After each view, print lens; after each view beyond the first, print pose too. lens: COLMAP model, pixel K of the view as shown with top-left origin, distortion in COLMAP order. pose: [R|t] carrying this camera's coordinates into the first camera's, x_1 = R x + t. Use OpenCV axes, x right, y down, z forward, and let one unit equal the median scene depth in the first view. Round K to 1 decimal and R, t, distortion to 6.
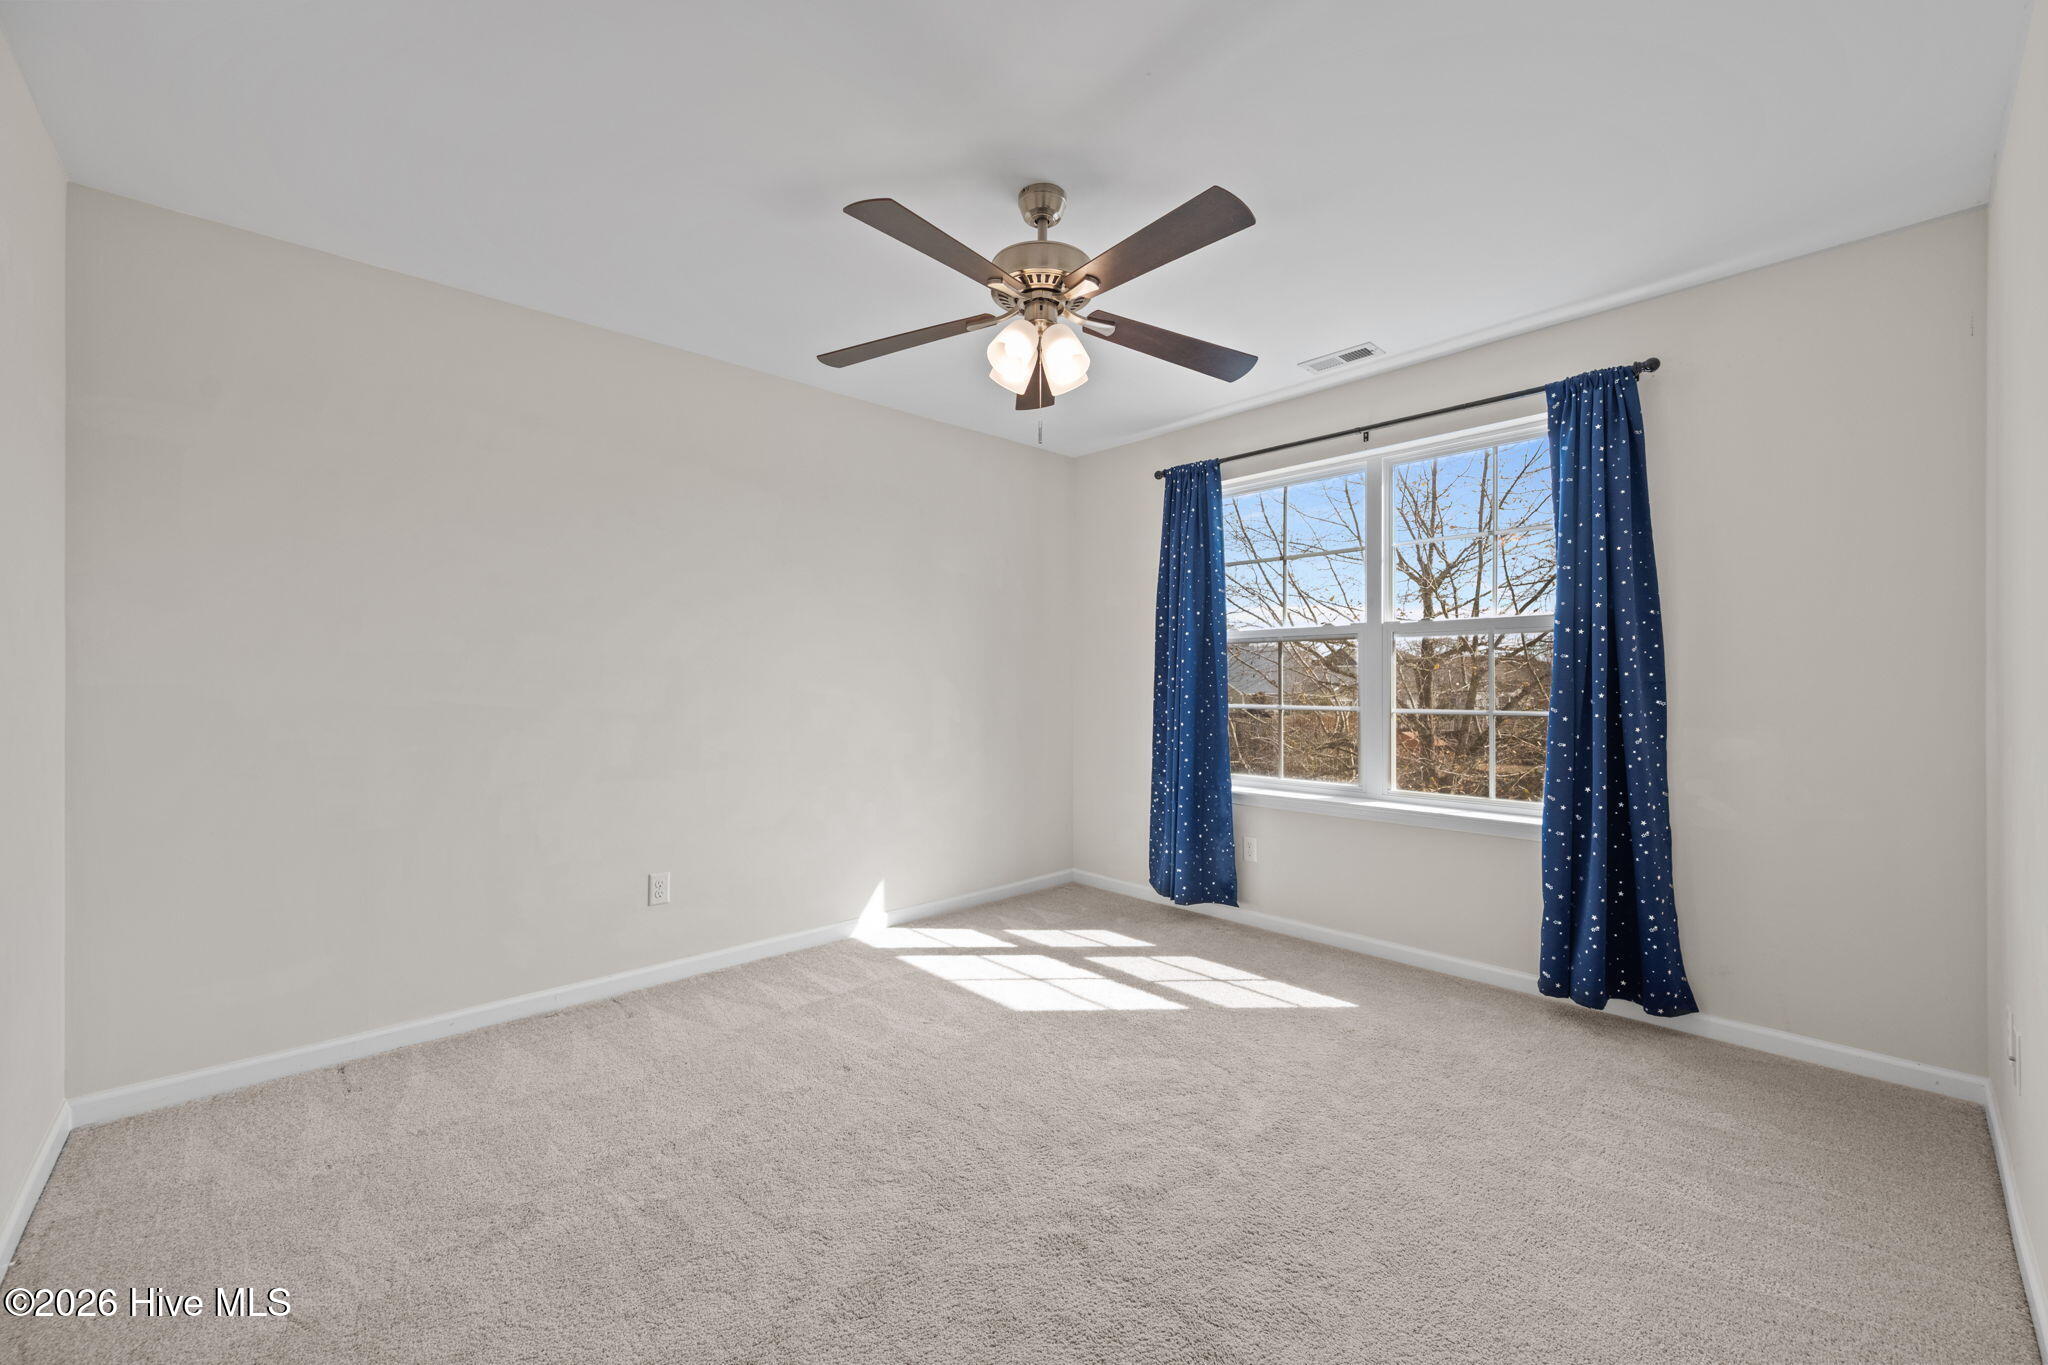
lens RADIAL K [[812.3, 0, 1026.8], [0, 812.3, 680.7], [0, 0, 1]] dist [0.000611, -0.000167]
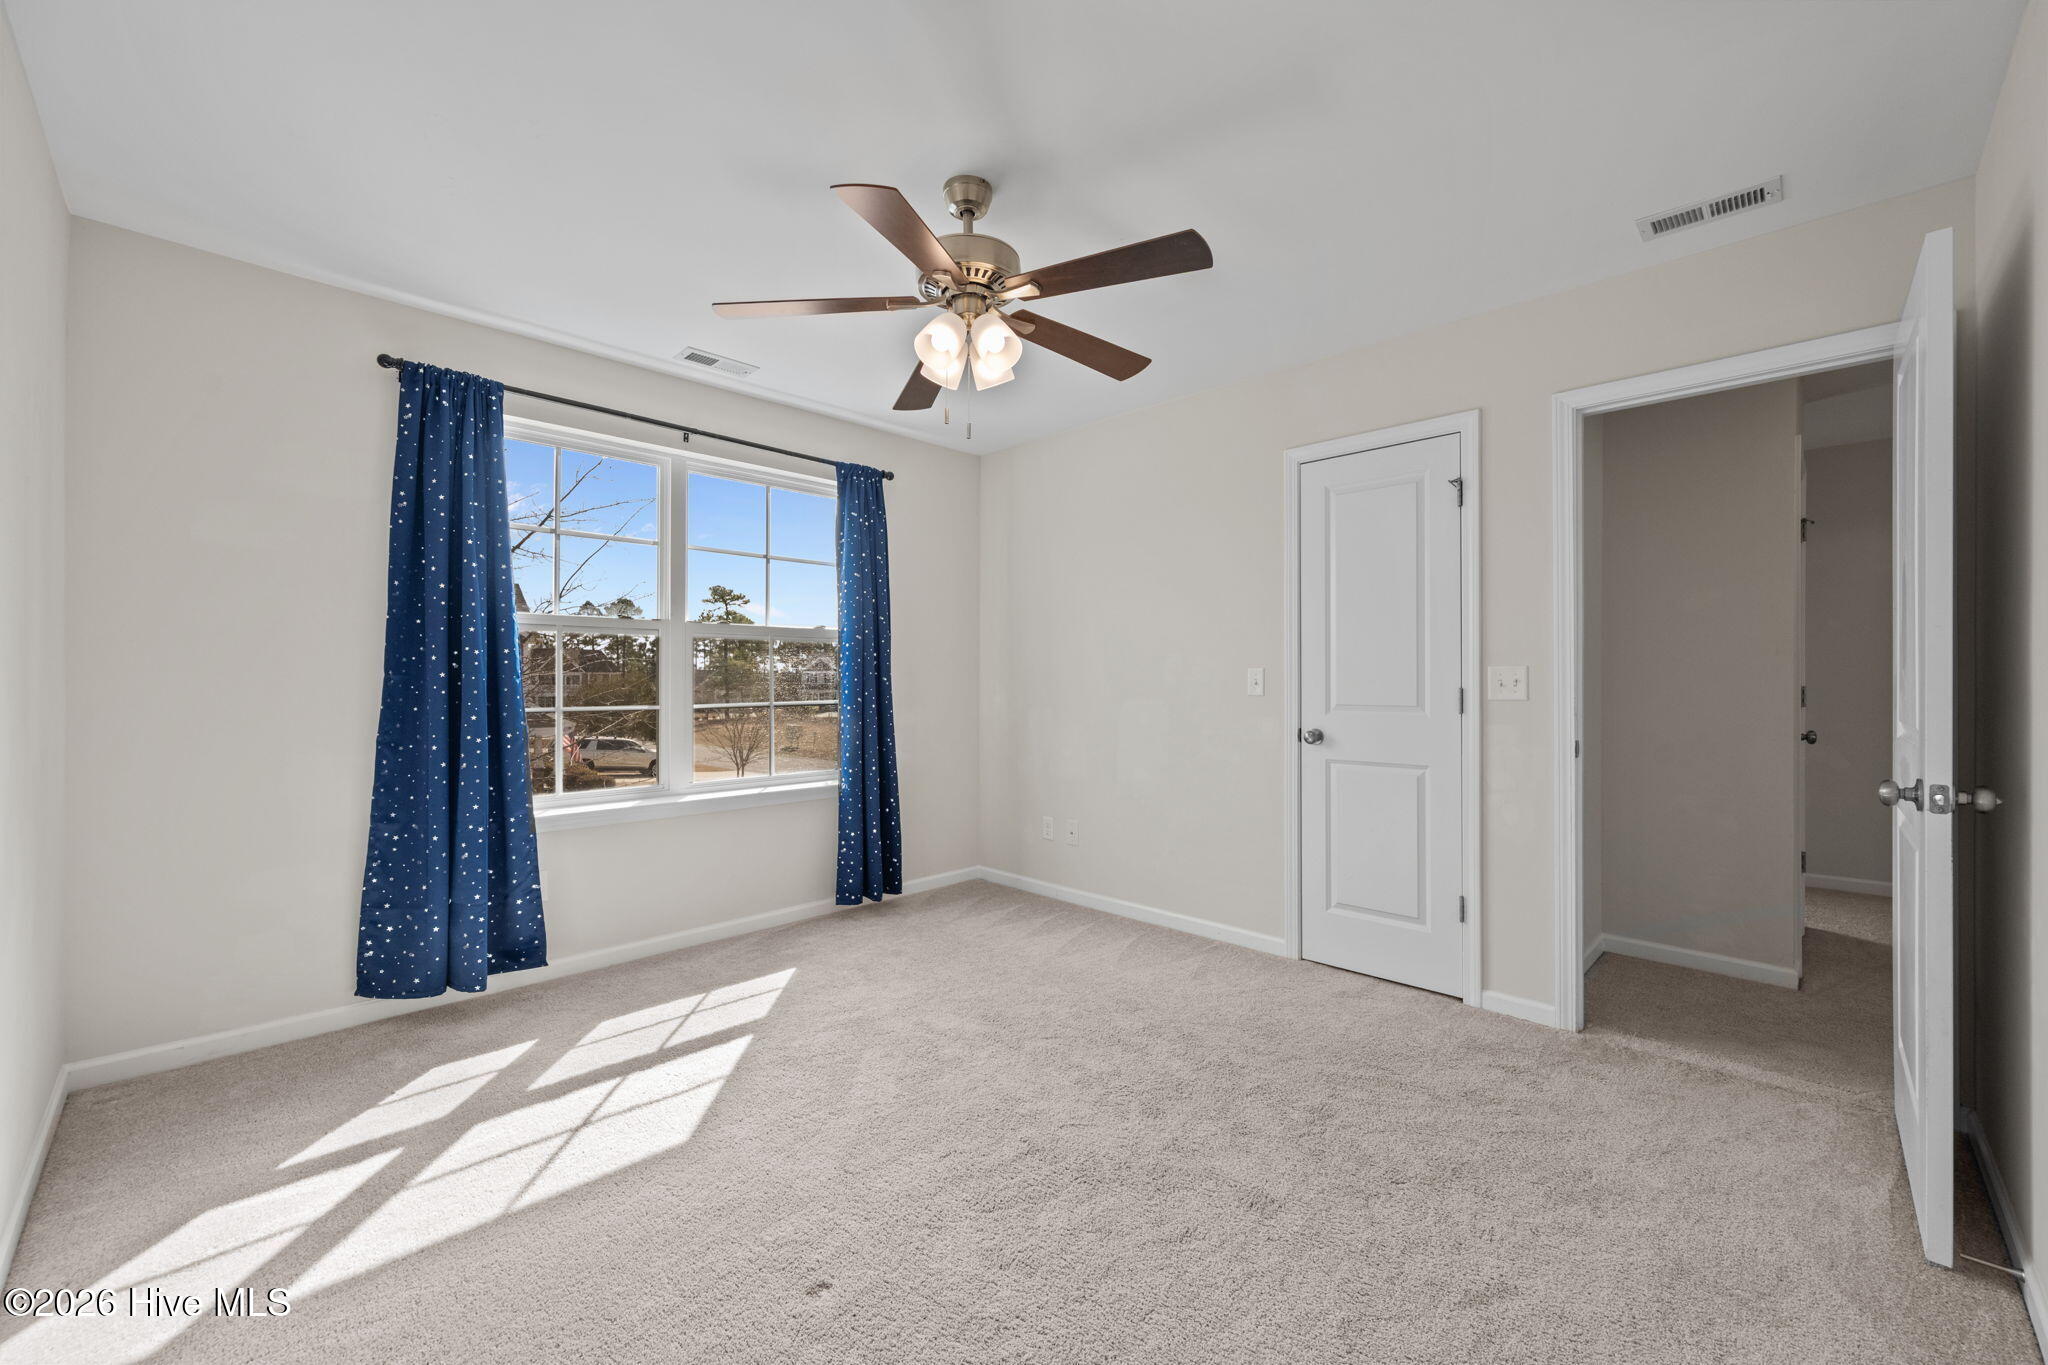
lens RADIAL K [[812.3, 0, 1026.7], [0, 812.3, 682.3], [0, 0, 1]] dist [0.000611, -0.000167]
pose [[-0.039396, 0.002625, 0.999220, -0.641762], [0.002483, 0.999994, -0.002529, 0.009352], [-0.999221, 0.002382, -0.039402, 0.645565]]
